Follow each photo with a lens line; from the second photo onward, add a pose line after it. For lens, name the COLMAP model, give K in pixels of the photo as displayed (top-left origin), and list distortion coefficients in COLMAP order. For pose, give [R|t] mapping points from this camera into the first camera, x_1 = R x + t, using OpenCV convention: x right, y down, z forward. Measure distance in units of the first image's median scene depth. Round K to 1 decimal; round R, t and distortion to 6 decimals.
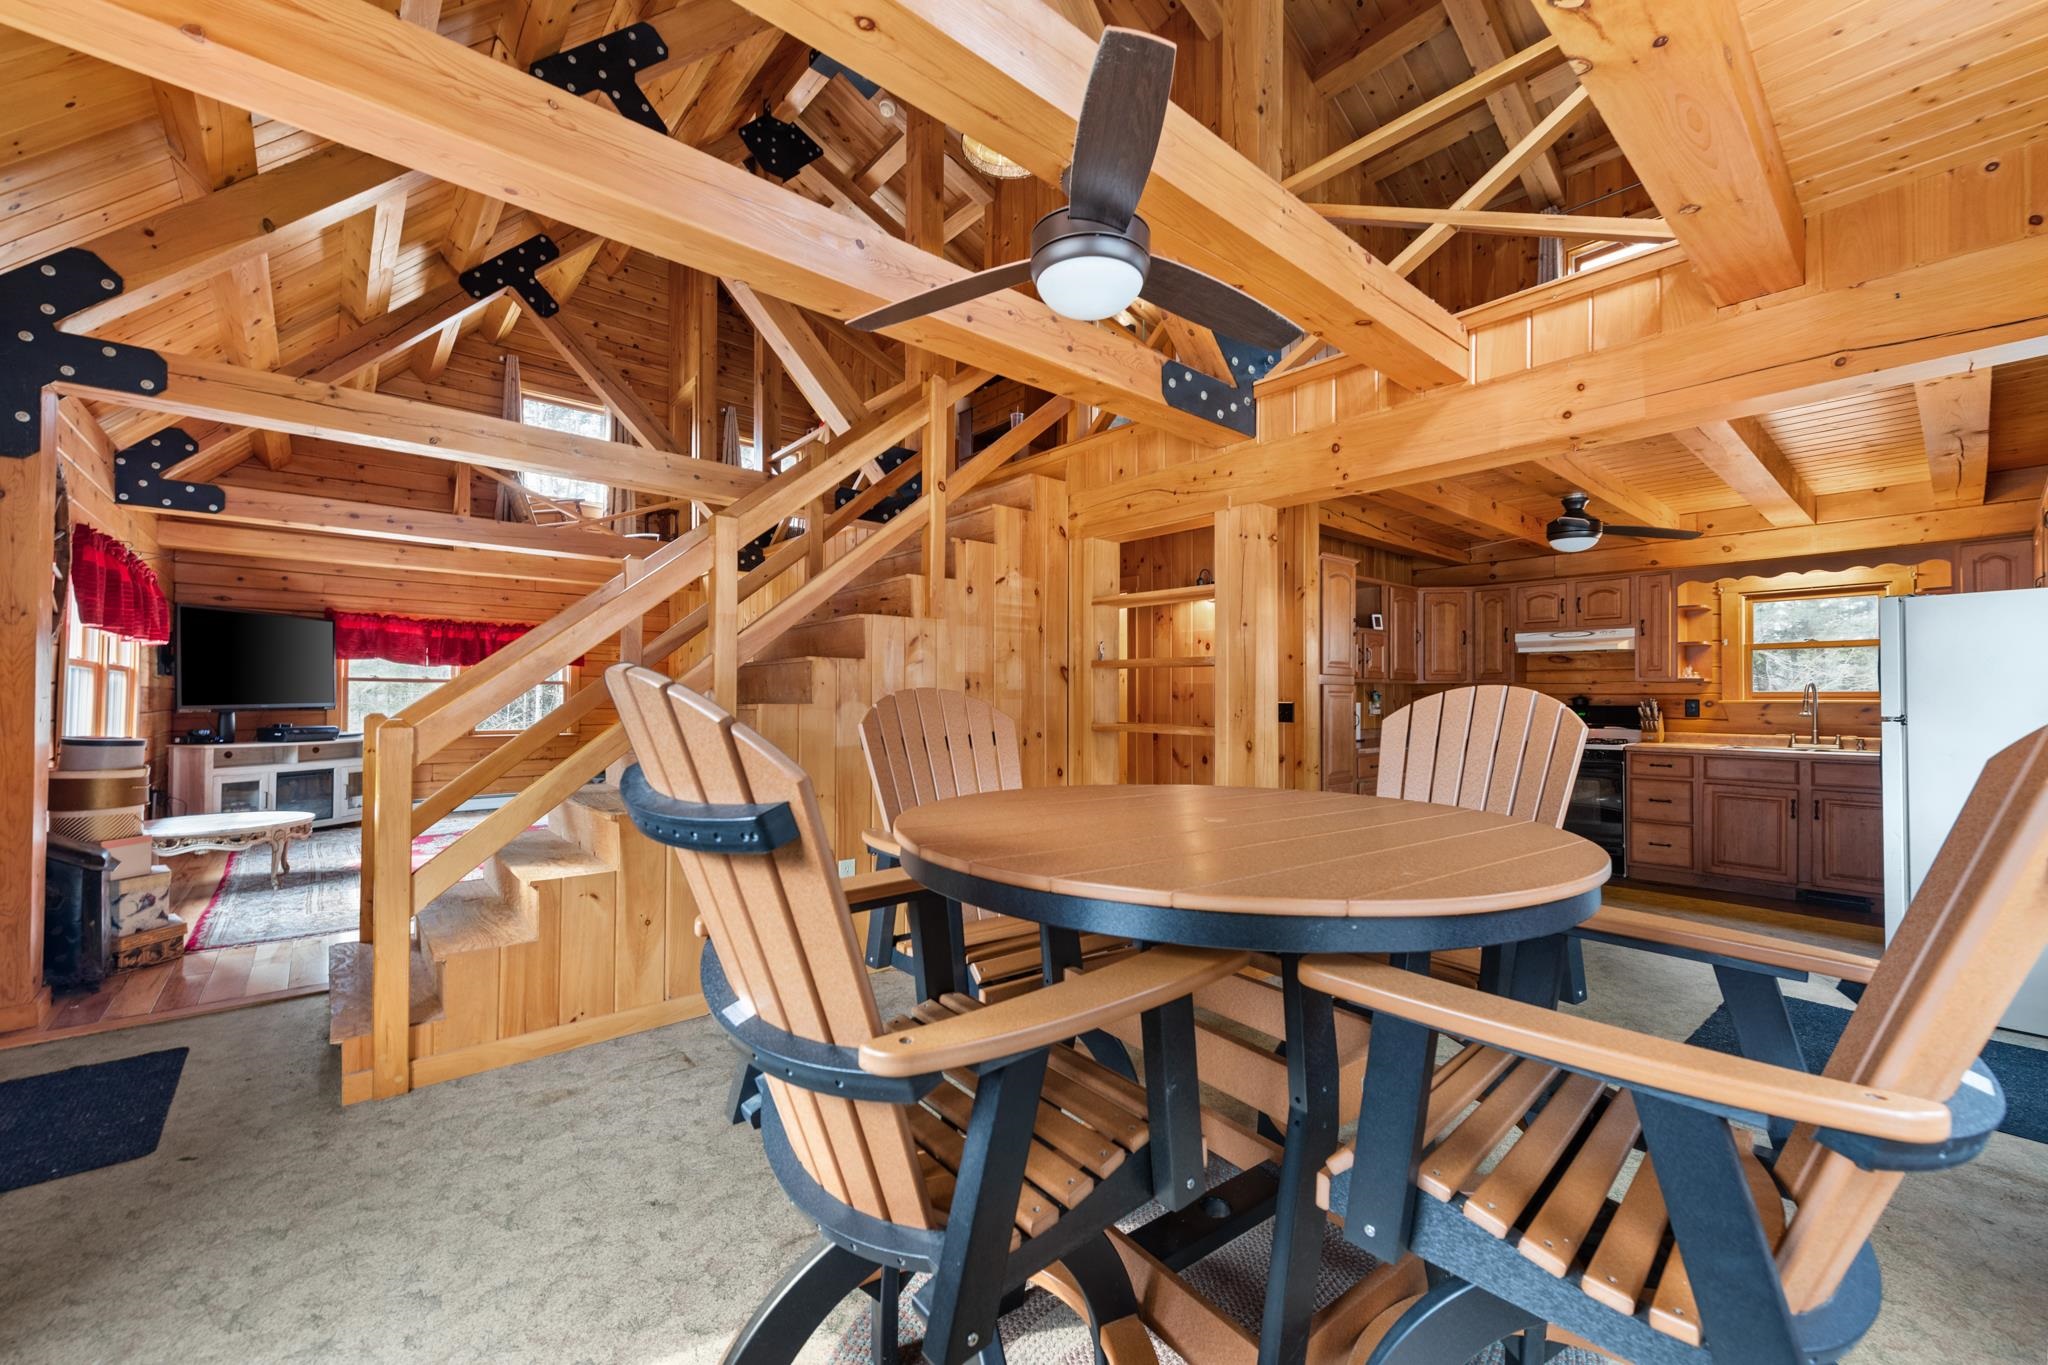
lens RADIAL K [[806.4, 0, 1032.2], [0, 806.4, 688.1], [0, 0, 1]] dist [0.009356, 0.000024]
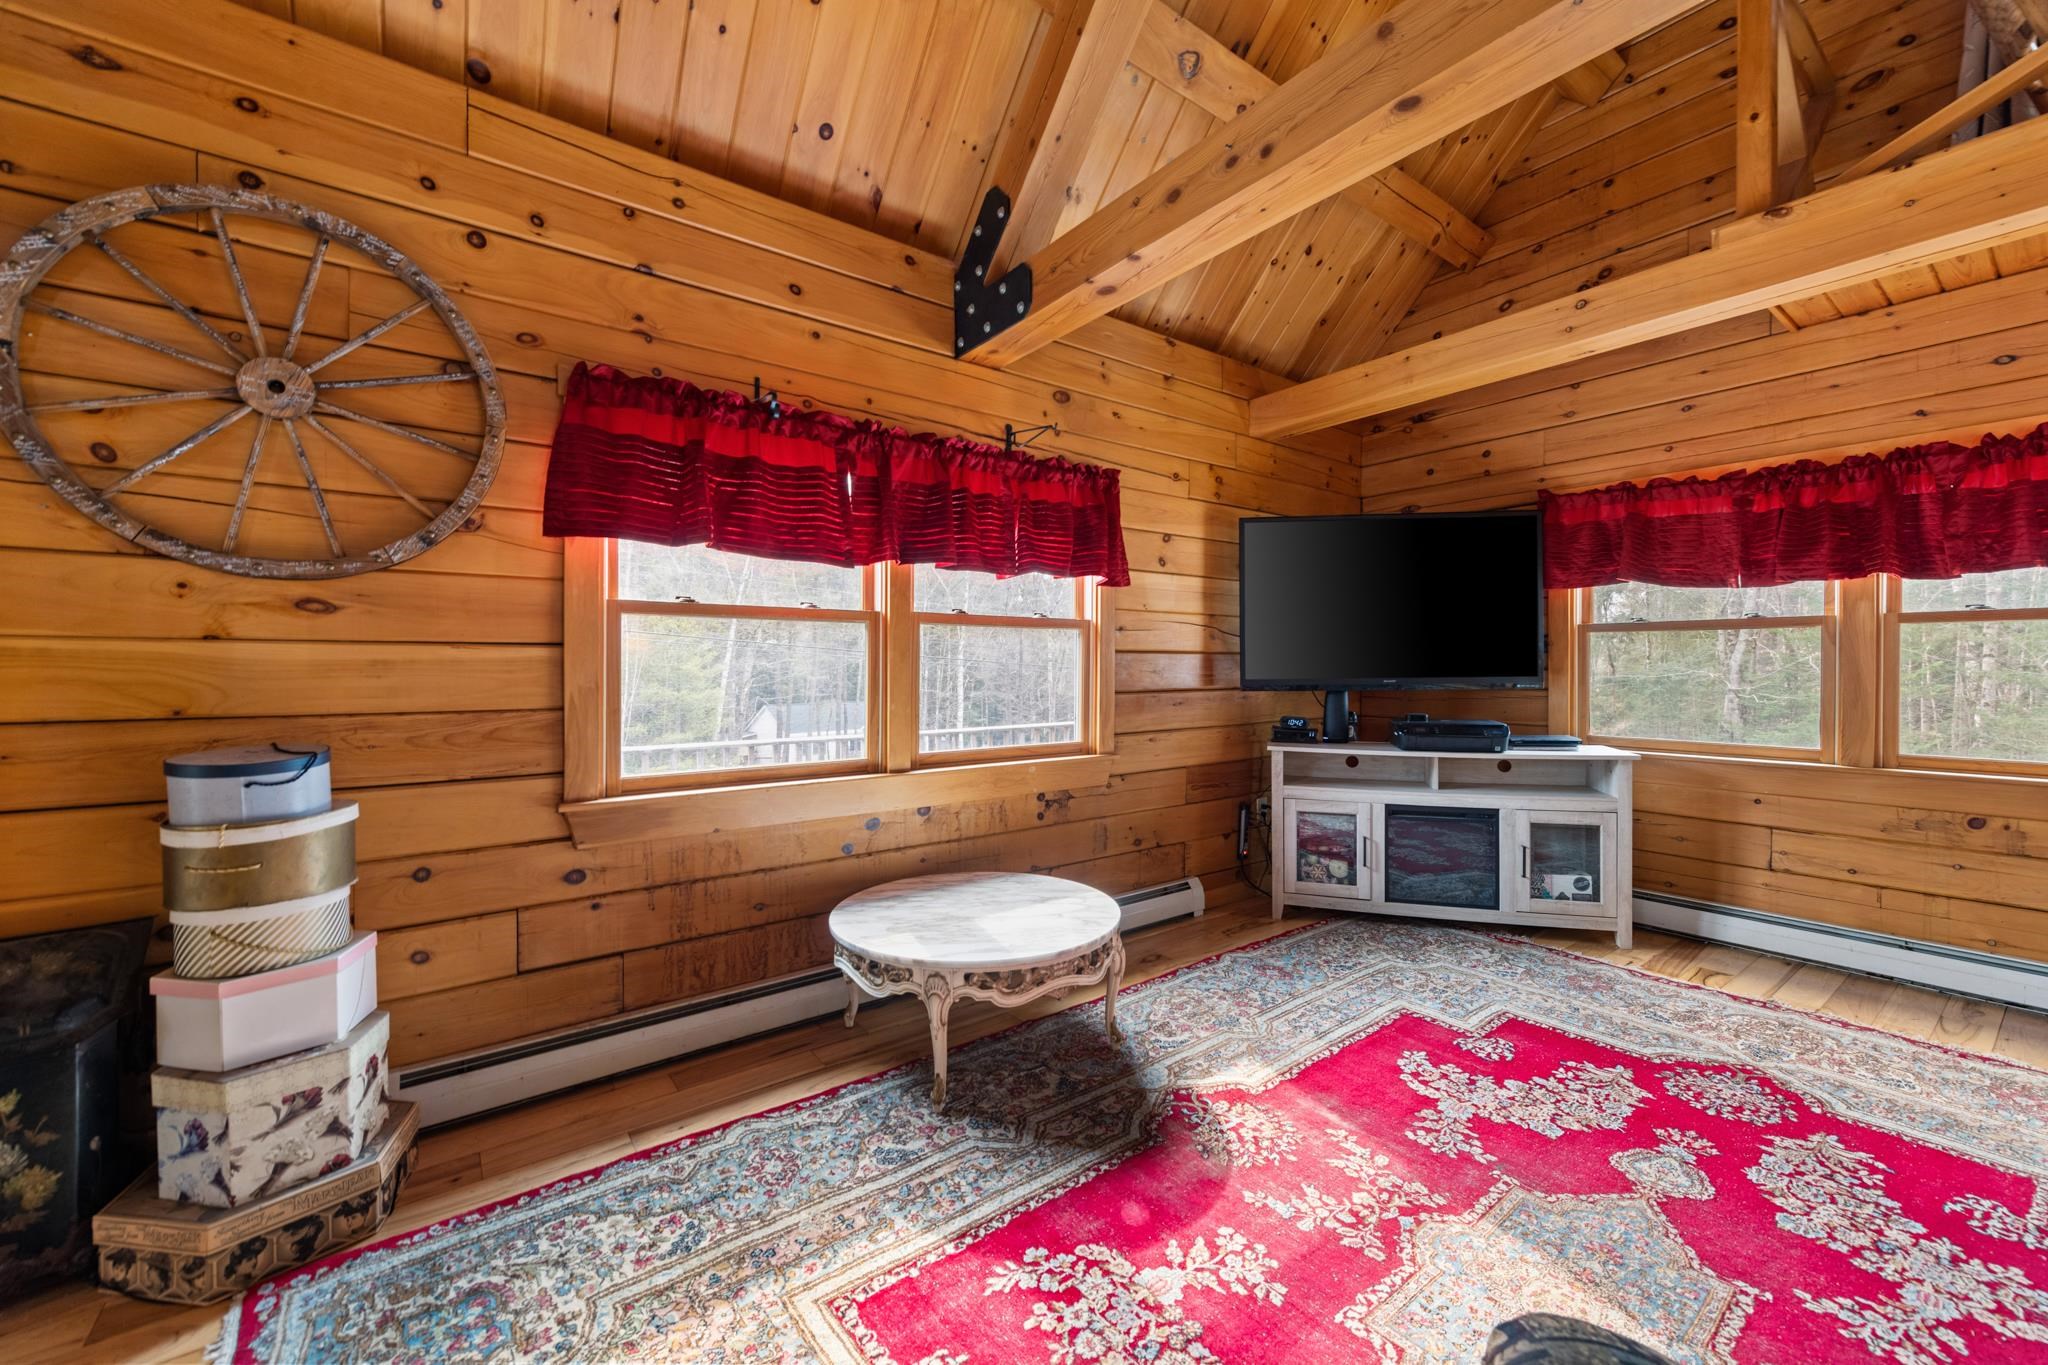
lens RADIAL K [[804.3, 0, 1022.8], [0, 804.3, 672.0], [0, 0, 1]] dist [0.001097, 0.000085]
pose [[-0.080668, 0.008701, -0.996703, -0.328042], [0.016312, 0.999840, 0.007408, 0.006788], [0.996608, -0.015661, -0.080797, 0.704274]]
